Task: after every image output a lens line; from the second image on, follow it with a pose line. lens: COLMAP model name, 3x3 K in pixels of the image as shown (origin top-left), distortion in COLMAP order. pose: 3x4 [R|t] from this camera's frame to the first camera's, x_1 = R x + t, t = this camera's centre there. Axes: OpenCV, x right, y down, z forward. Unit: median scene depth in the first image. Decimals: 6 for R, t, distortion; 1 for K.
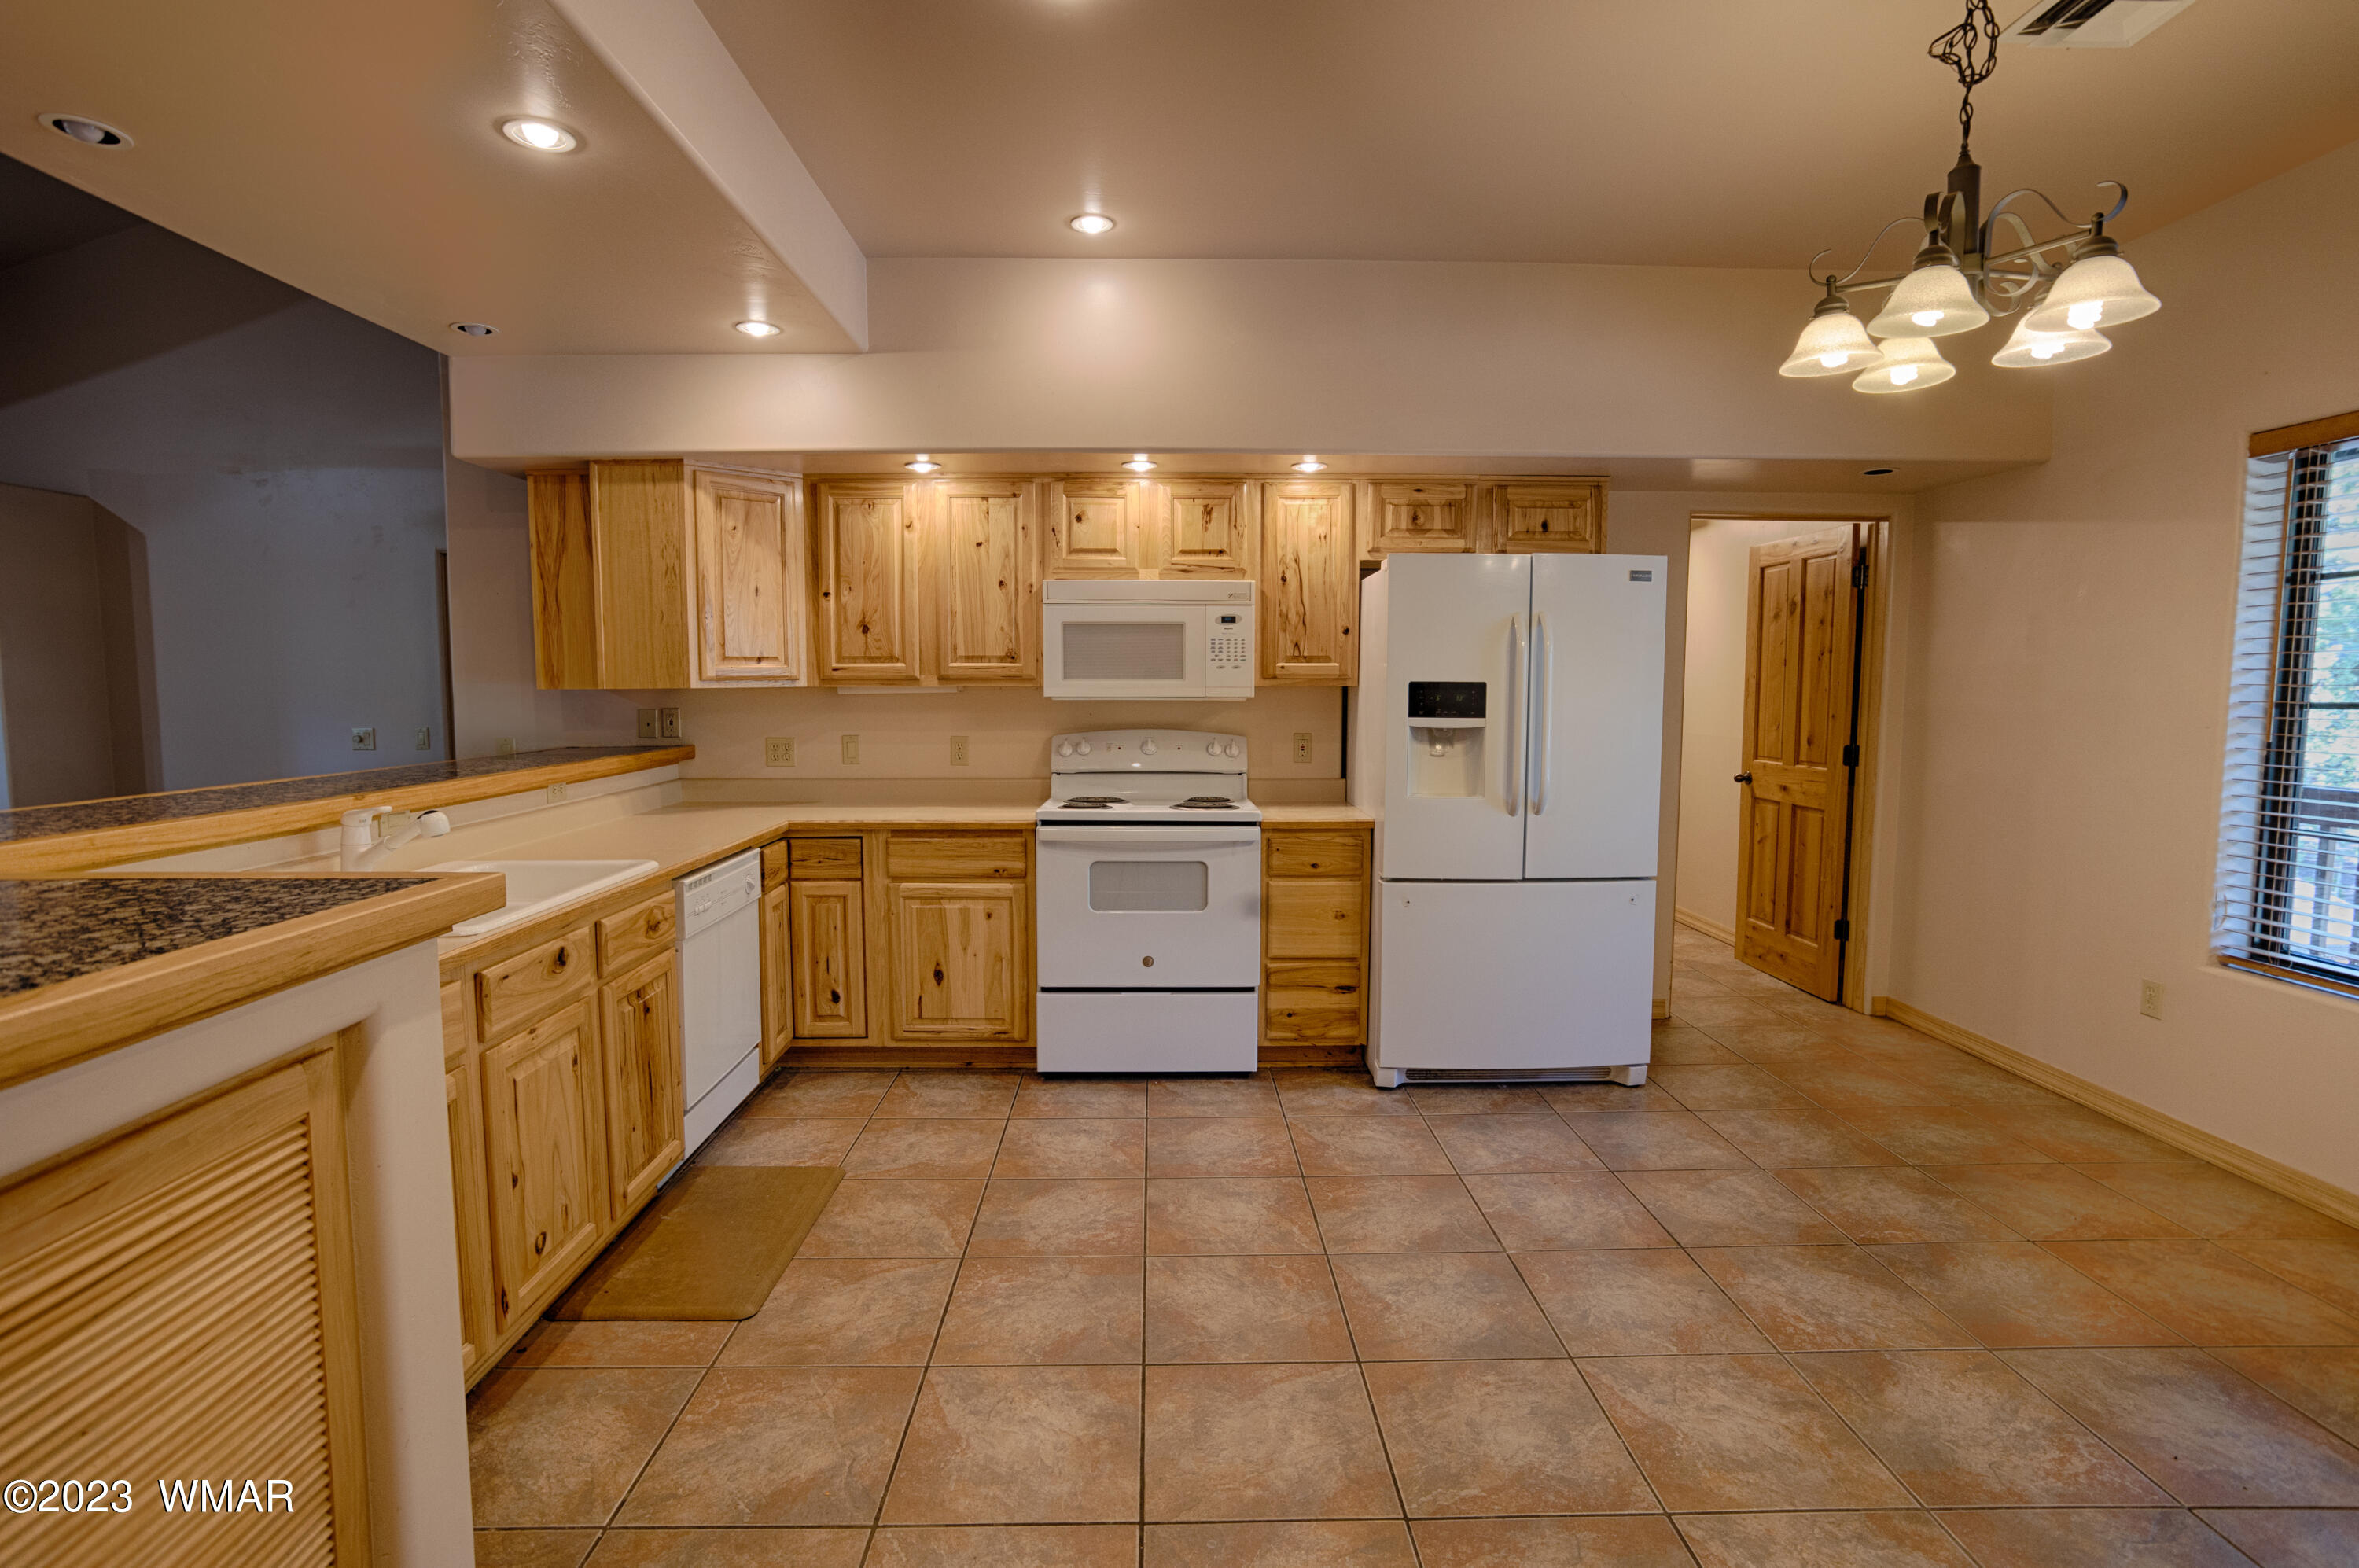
lens RADIAL K [[1140.3, 0, 1141.9], [0, 1140.3, 791.5], [0, 0, 1]] dist [-0.029018, 0.004692]
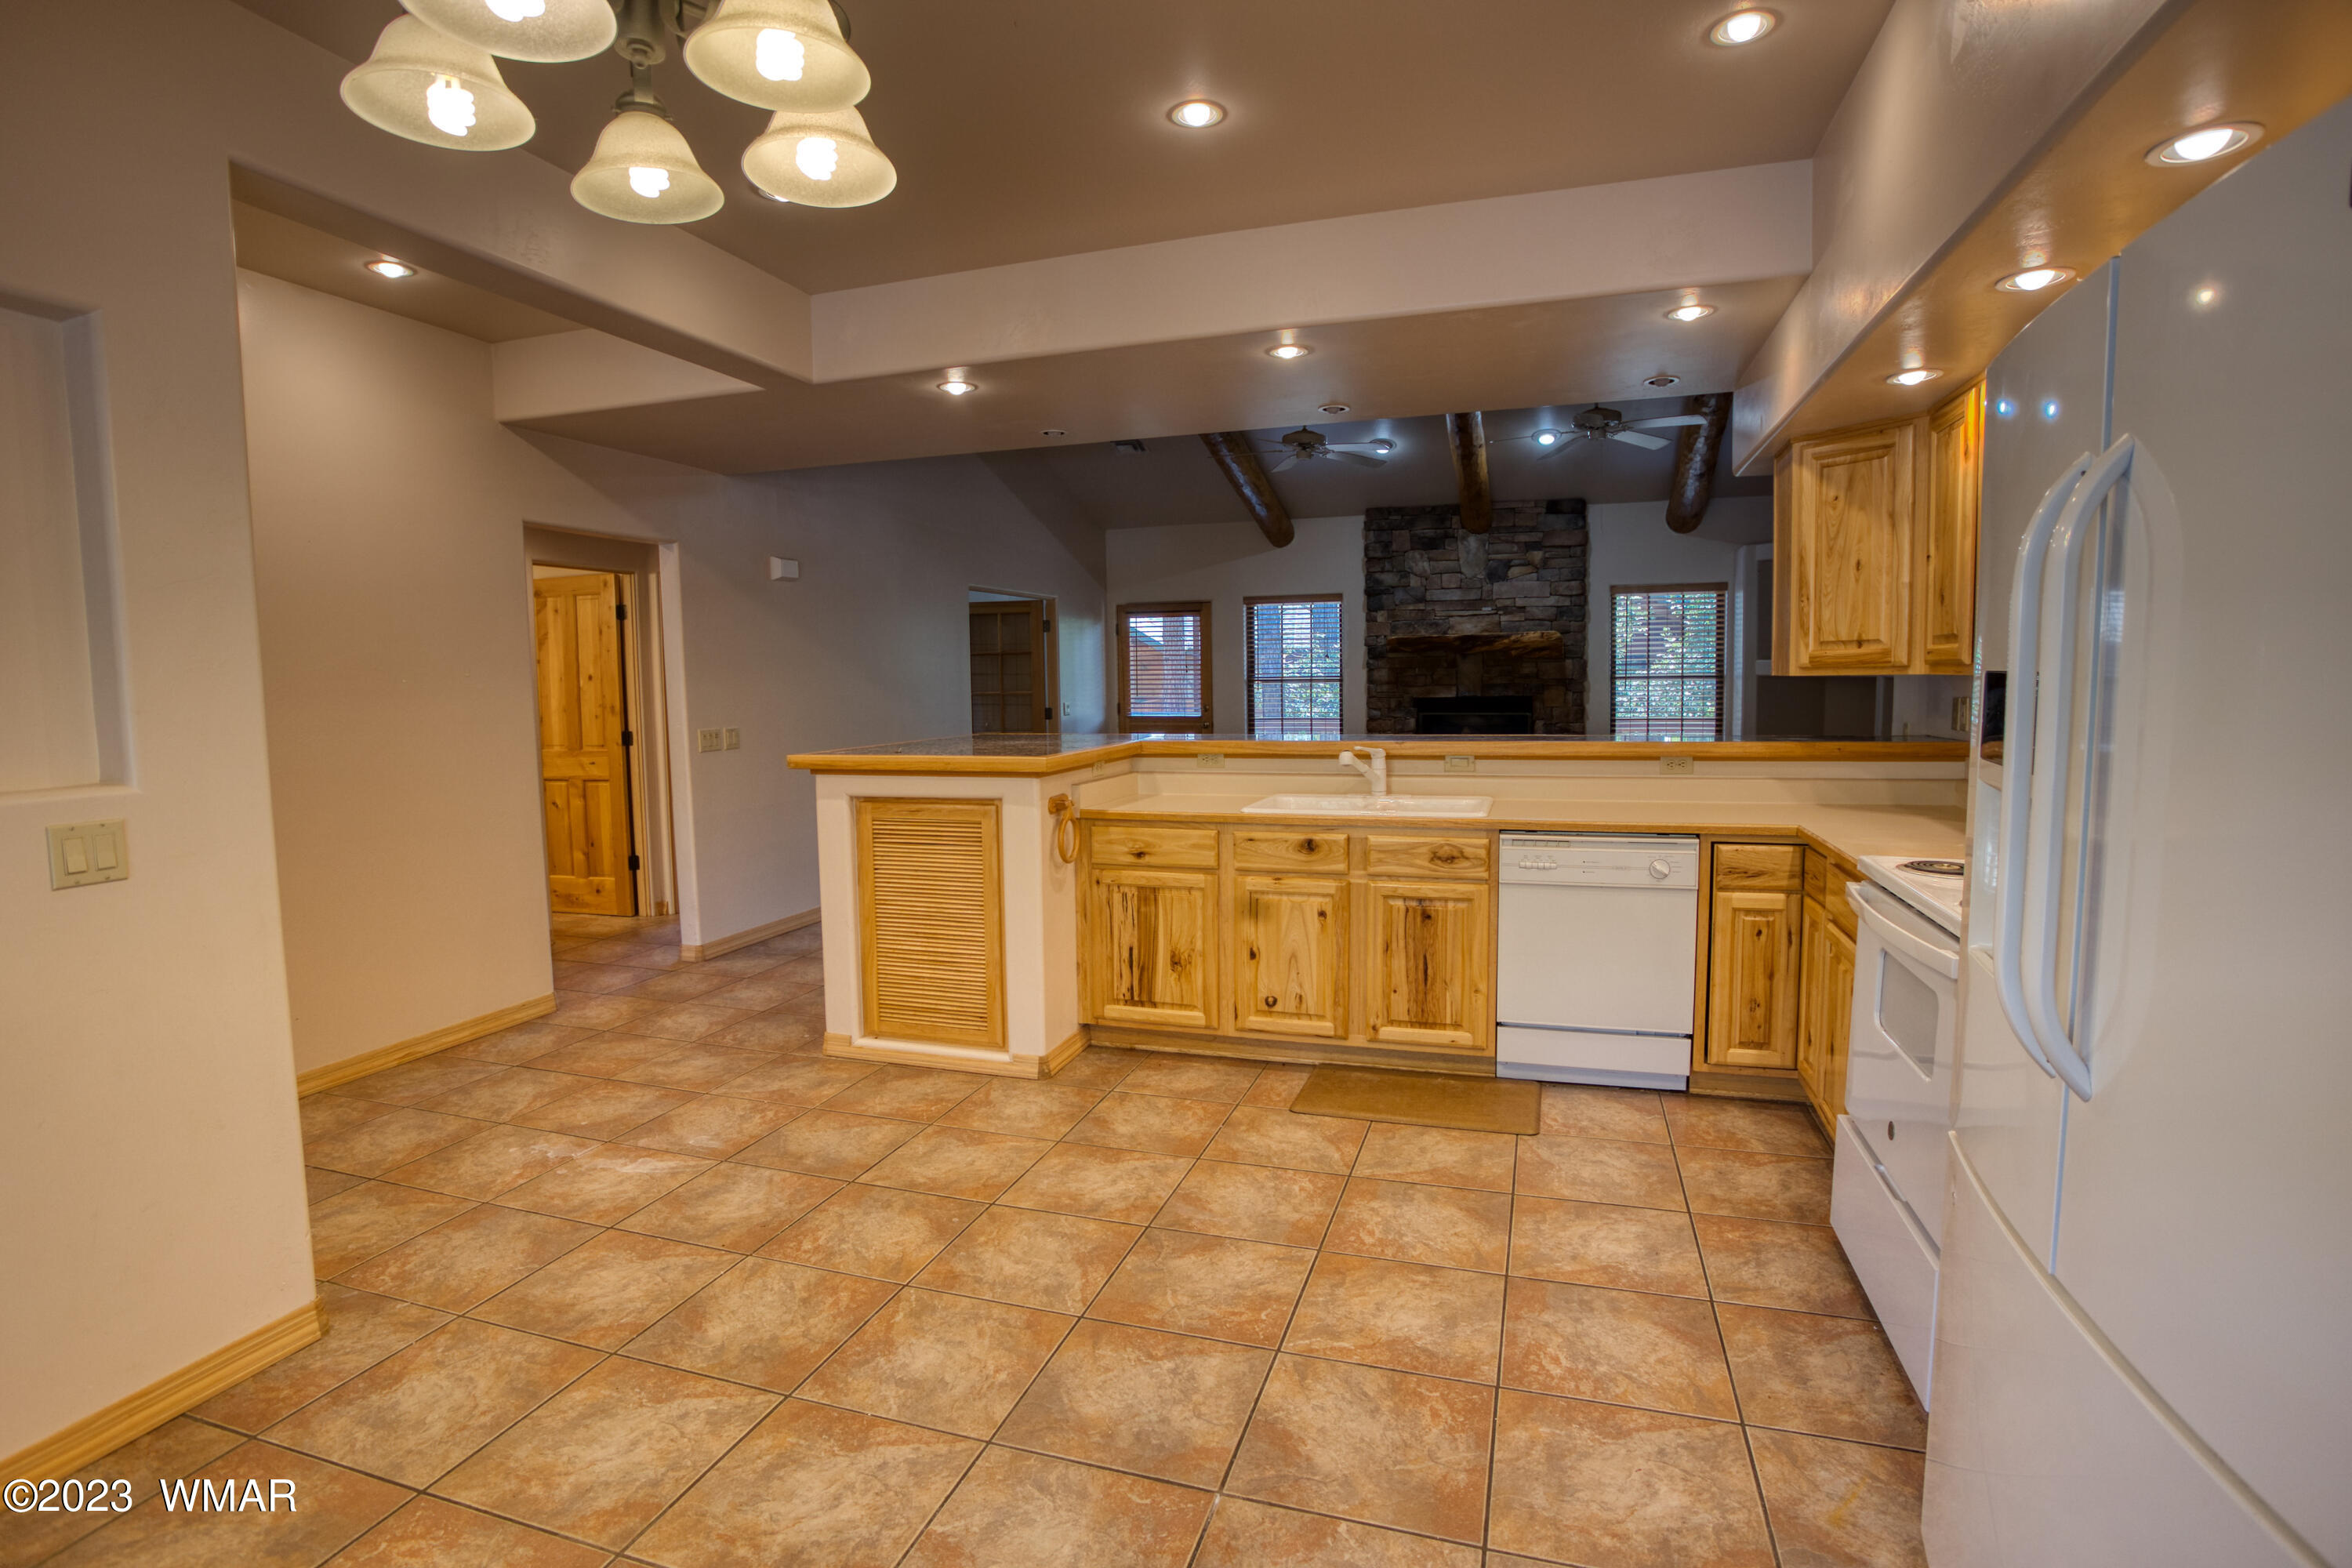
lens RADIAL K [[1136.9, 0, 1188.5], [0, 1136.9, 765.0], [0, 0, 1]] dist [-0.029018, 0.004692]
pose [[-0.310769, 0.076563, -0.947397, 0.922497], [-0.065539, 0.992652, 0.101719, -0.109366], [0.948223, 0.093702, -0.303468, 1.110309]]
